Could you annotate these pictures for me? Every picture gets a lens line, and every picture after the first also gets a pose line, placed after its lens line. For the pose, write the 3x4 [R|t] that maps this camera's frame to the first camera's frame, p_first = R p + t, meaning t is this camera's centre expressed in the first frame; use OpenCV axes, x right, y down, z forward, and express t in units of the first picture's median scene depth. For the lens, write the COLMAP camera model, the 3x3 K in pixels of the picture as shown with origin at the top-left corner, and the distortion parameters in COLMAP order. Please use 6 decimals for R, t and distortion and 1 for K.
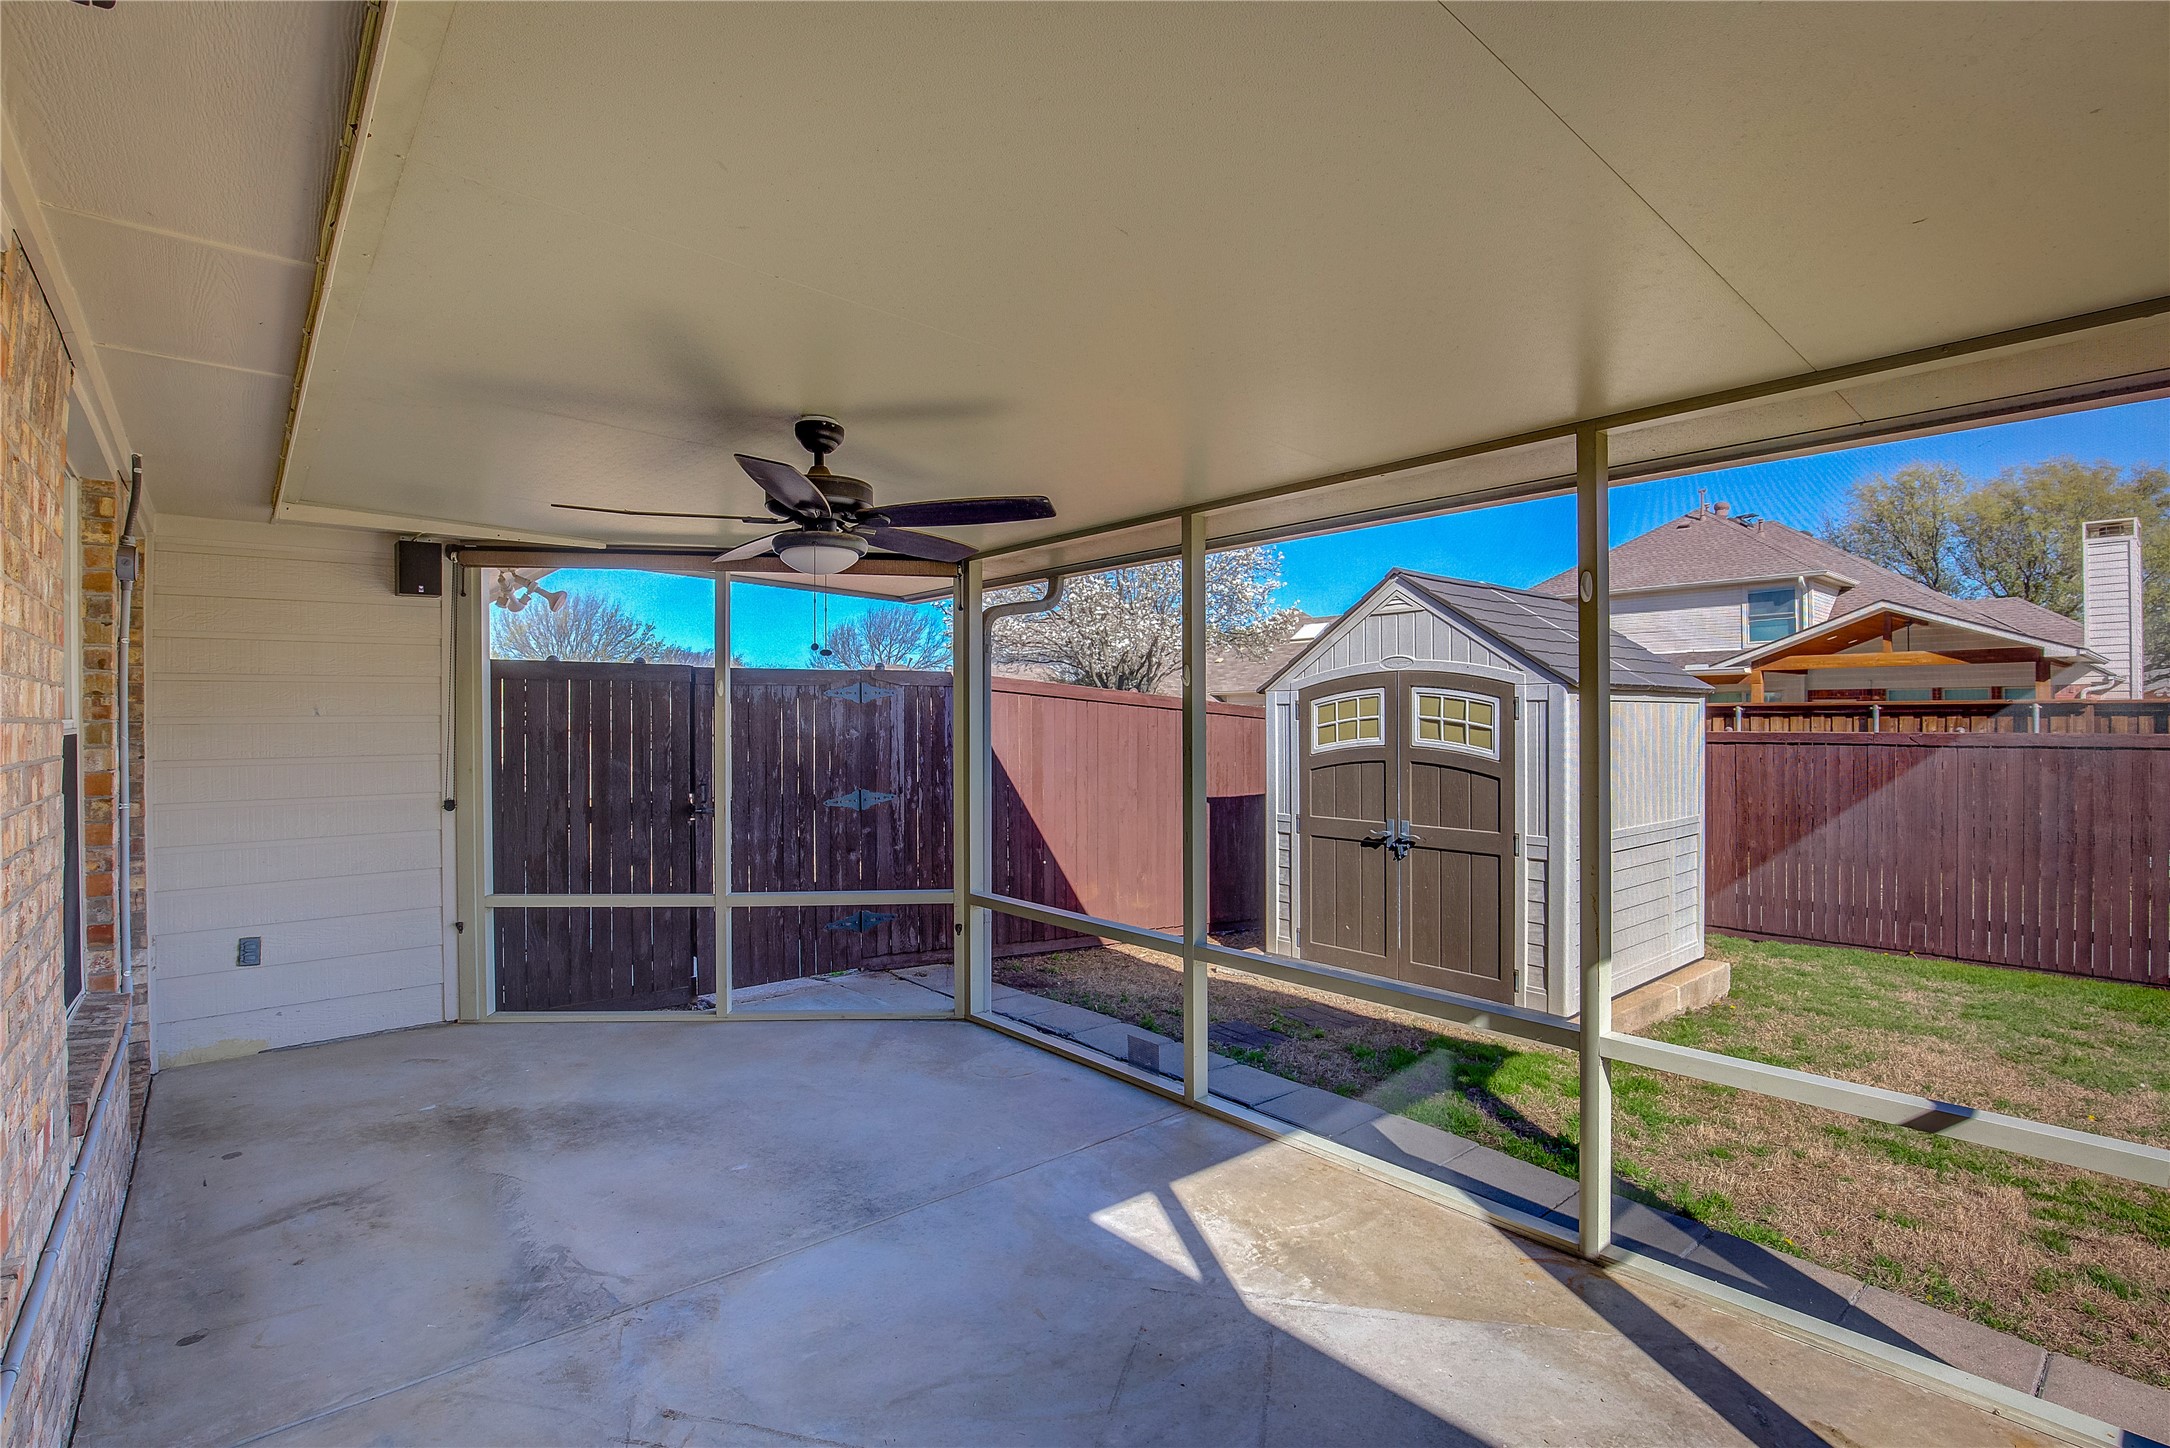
lens RADIAL K [[1007.6, 0, 1081.7], [0, 1007.6, 722.3], [0, 0, 1]] dist [-0.034891, 0.007424]
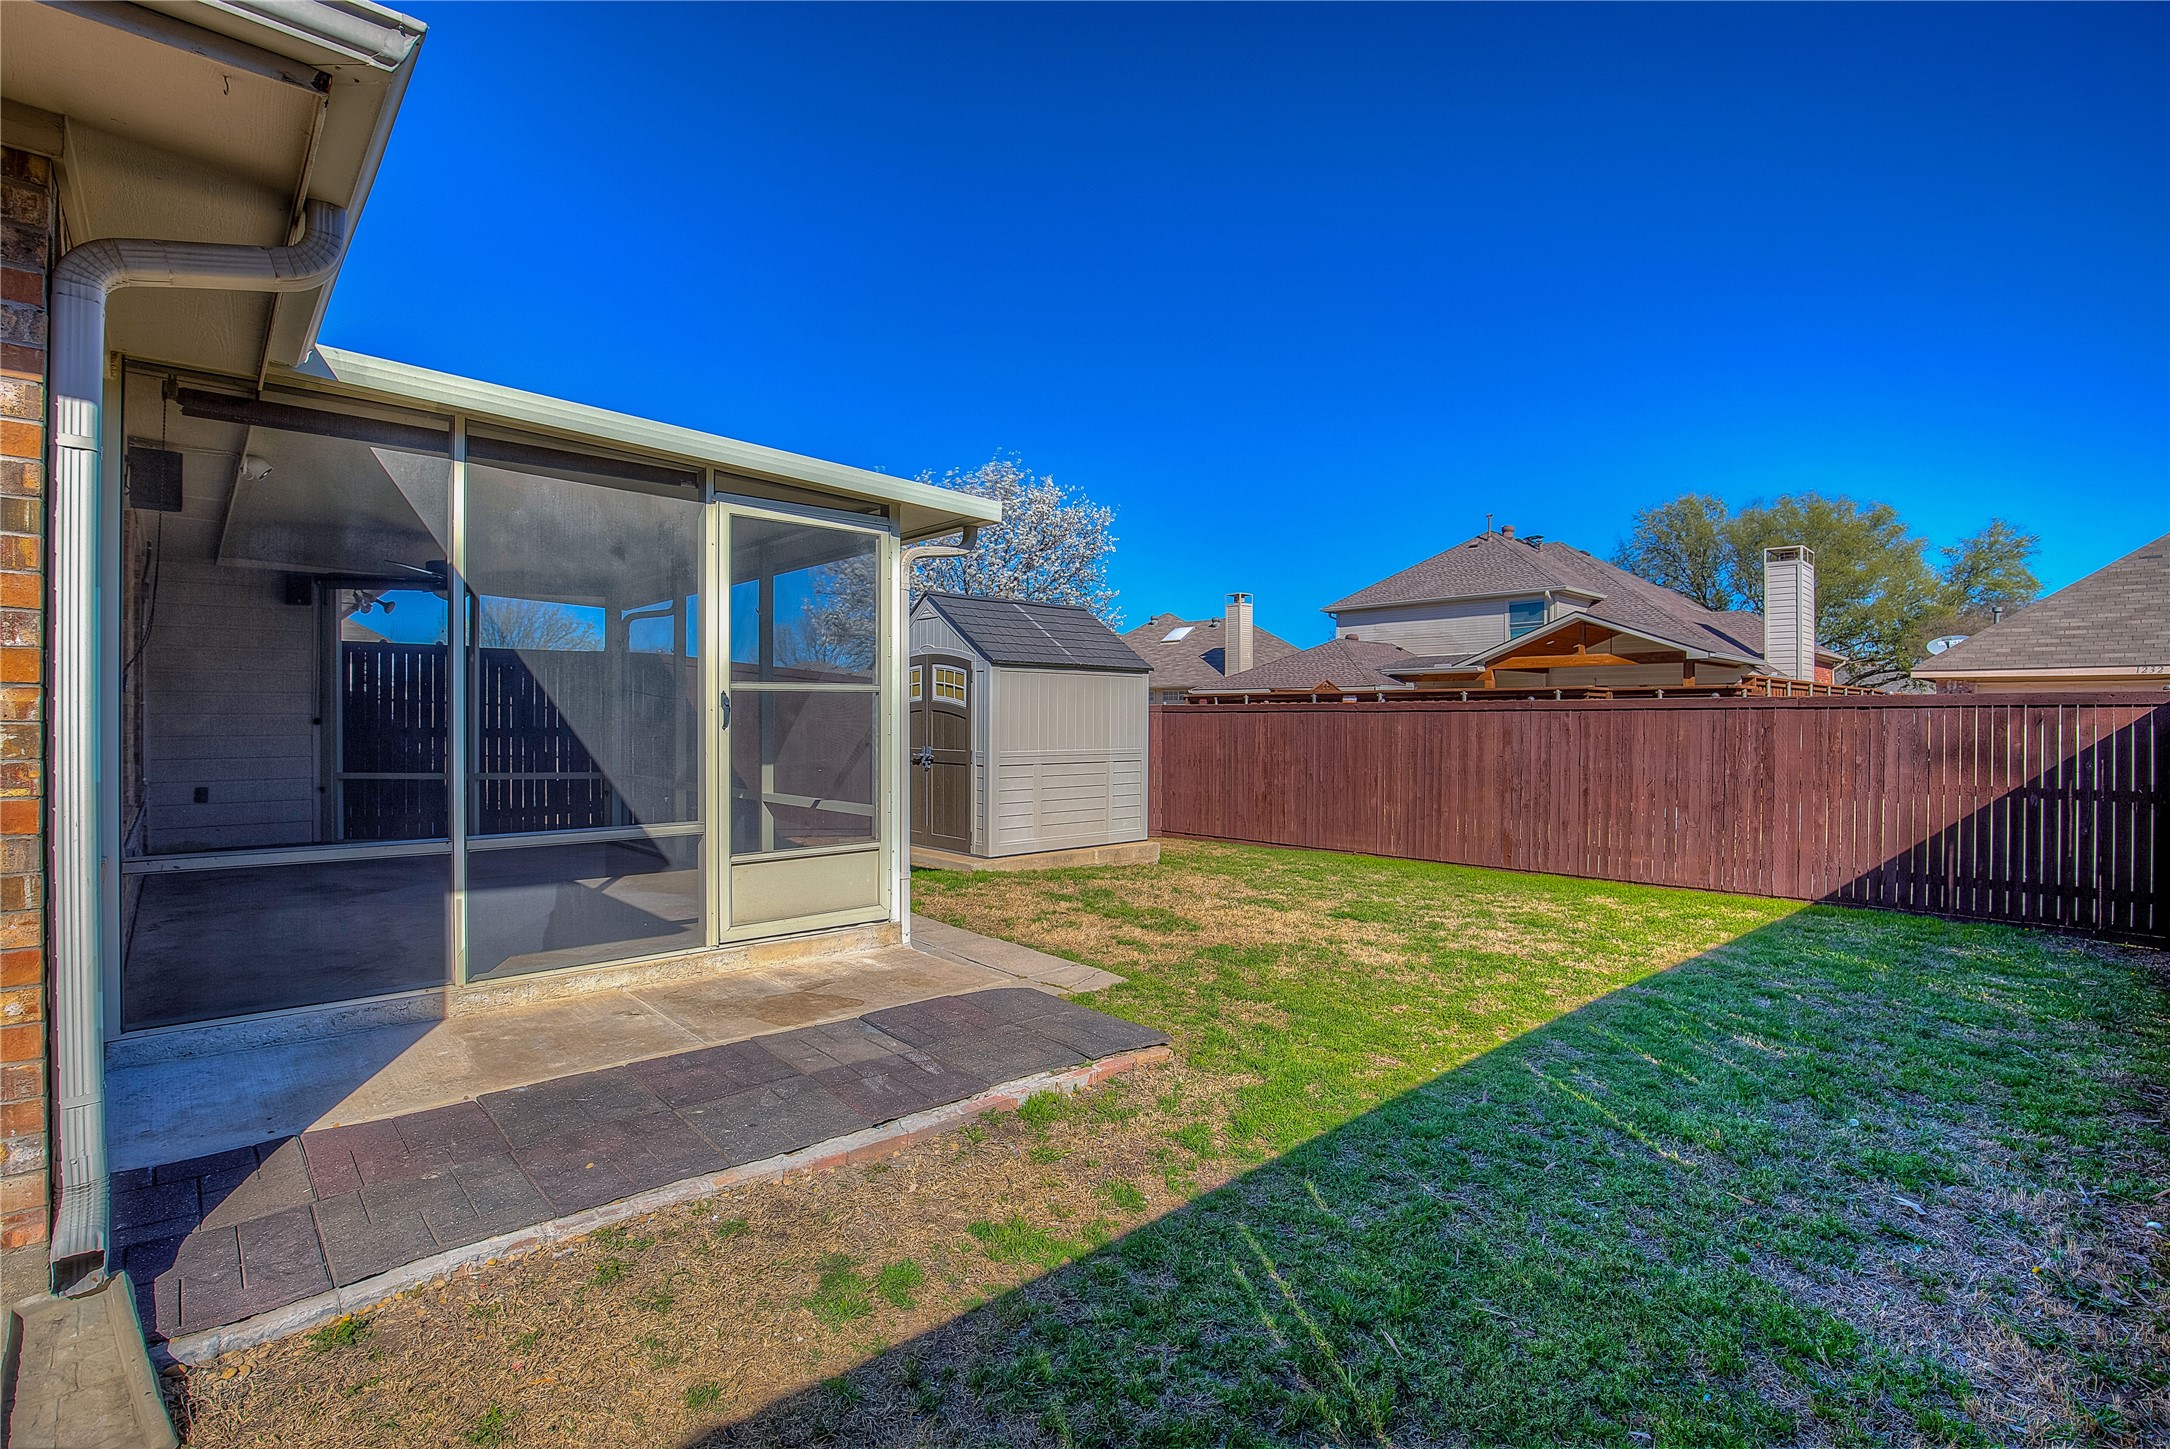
lens RADIAL K [[1007.6, 0, 1086.7], [0, 1007.6, 721.2], [0, 0, 1]] dist [-0.034891, 0.007424]
pose [[0.999120, 0.006095, 0.041489, 0.656273], [-0.005932, 0.999974, -0.004048, 0.079561], [-0.041513, 0.003798, 0.999131, -0.814479]]
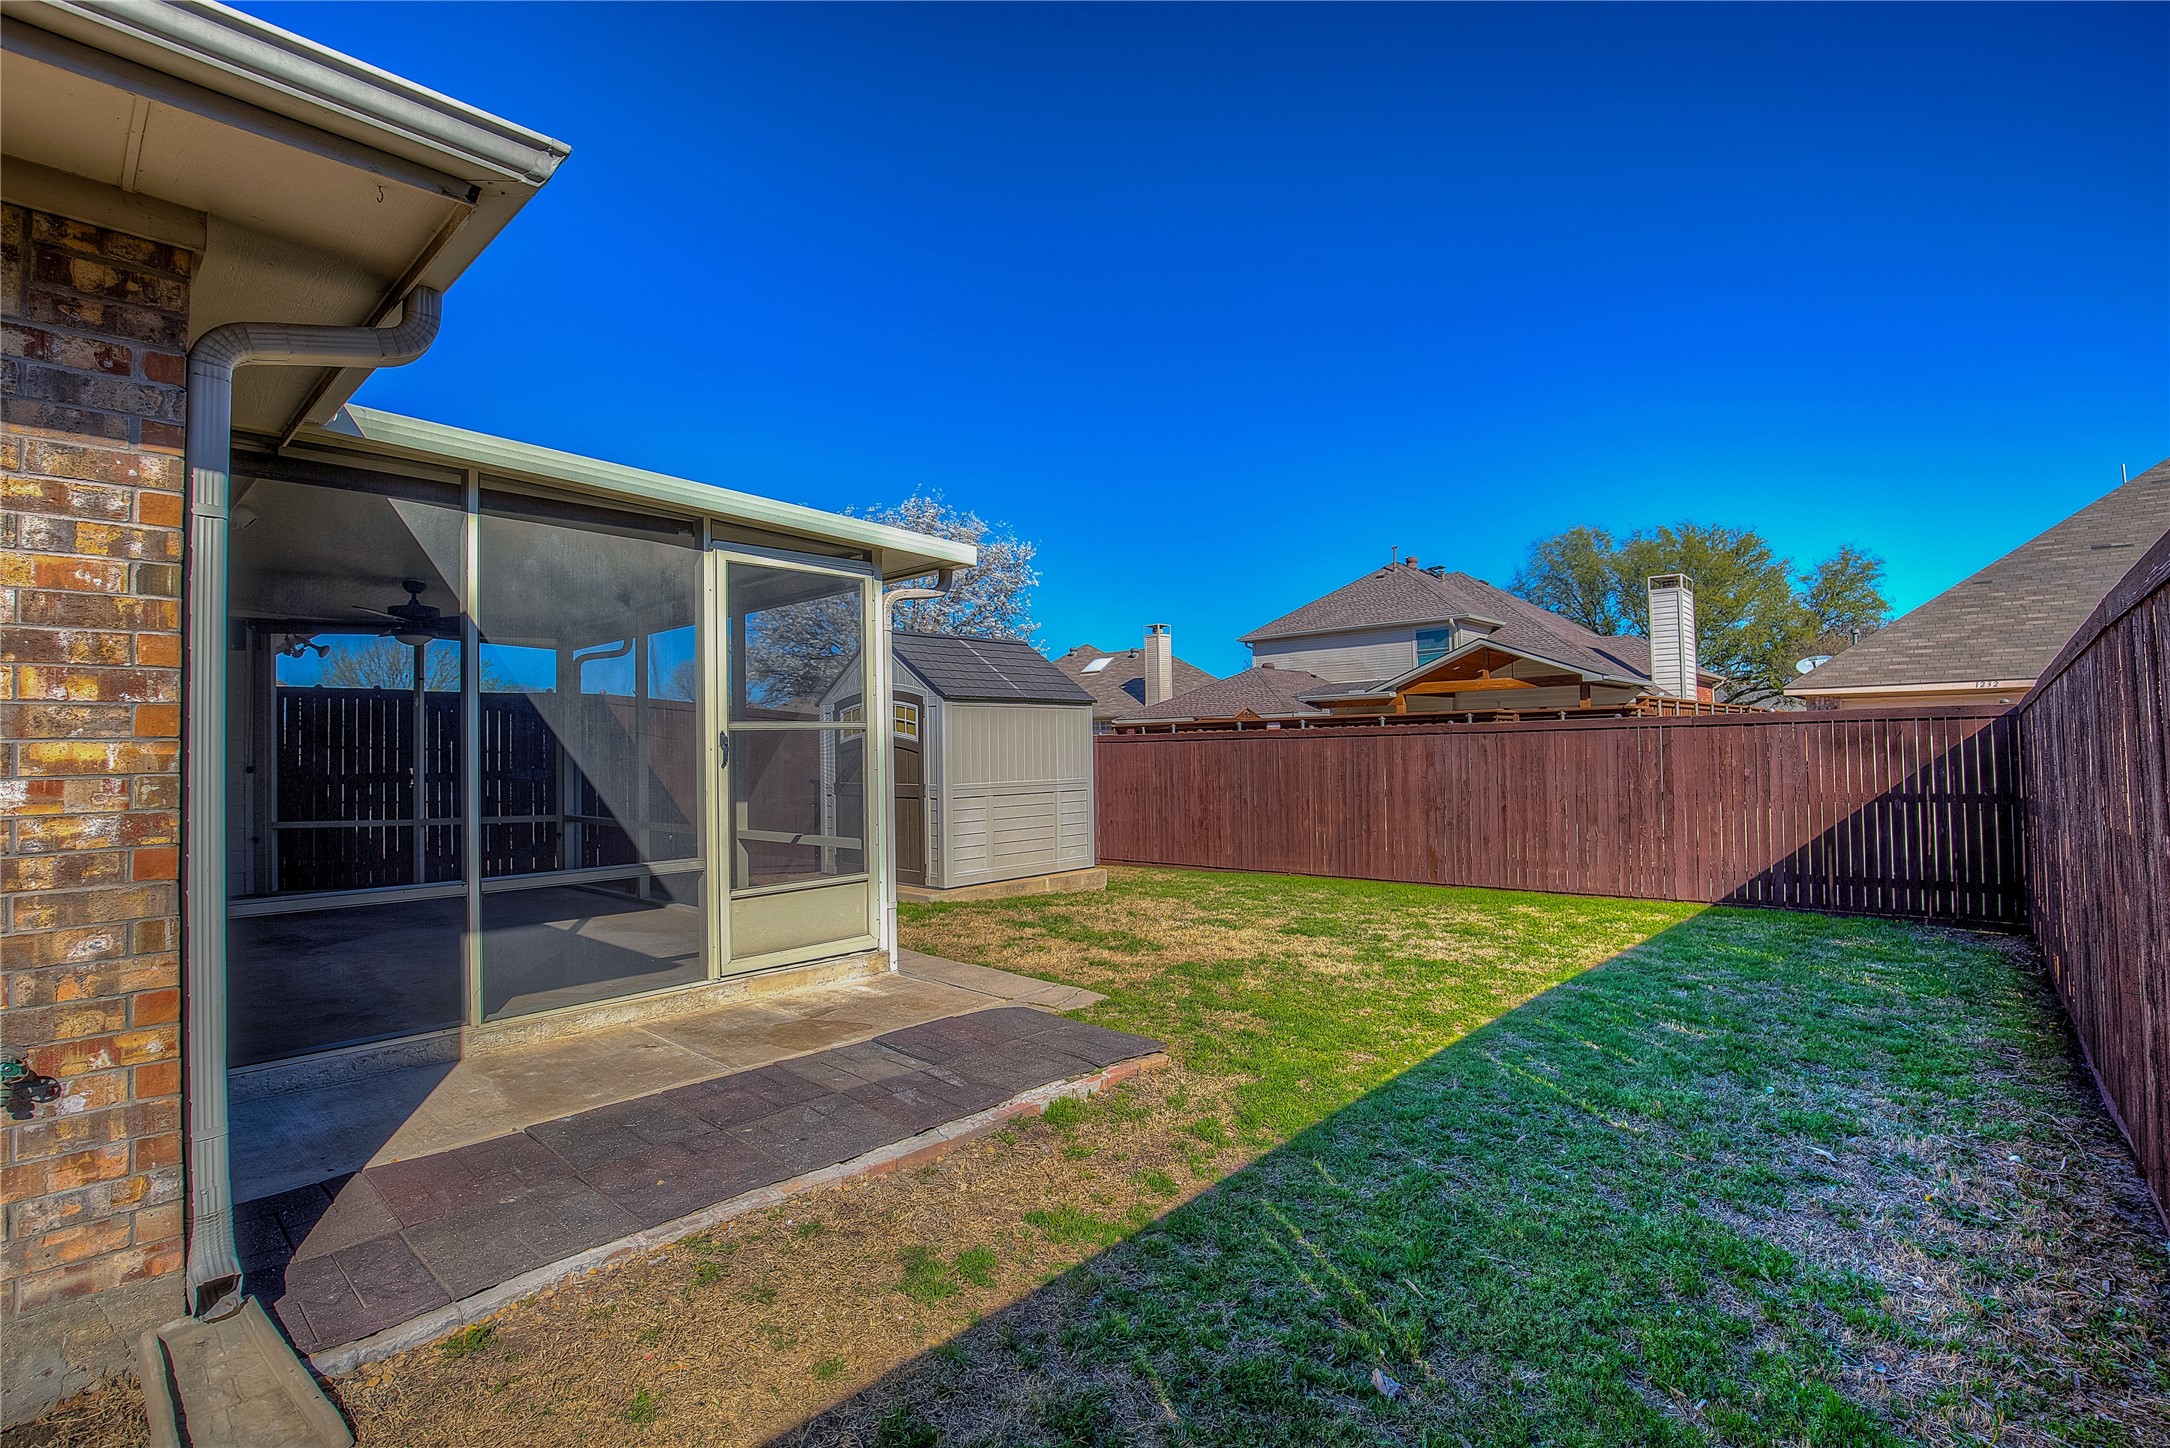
lens RADIAL K [[1007.6, 0, 1088.4], [0, 1007.6, 720.9], [0, 0, 1]] dist [-0.034891, 0.007424]
pose [[0.991640, -0.011650, 0.128506, 0.580126], [0.016199, 0.999277, -0.034410, 0.078995], [-0.128012, 0.036204, 0.991112, -0.874207]]
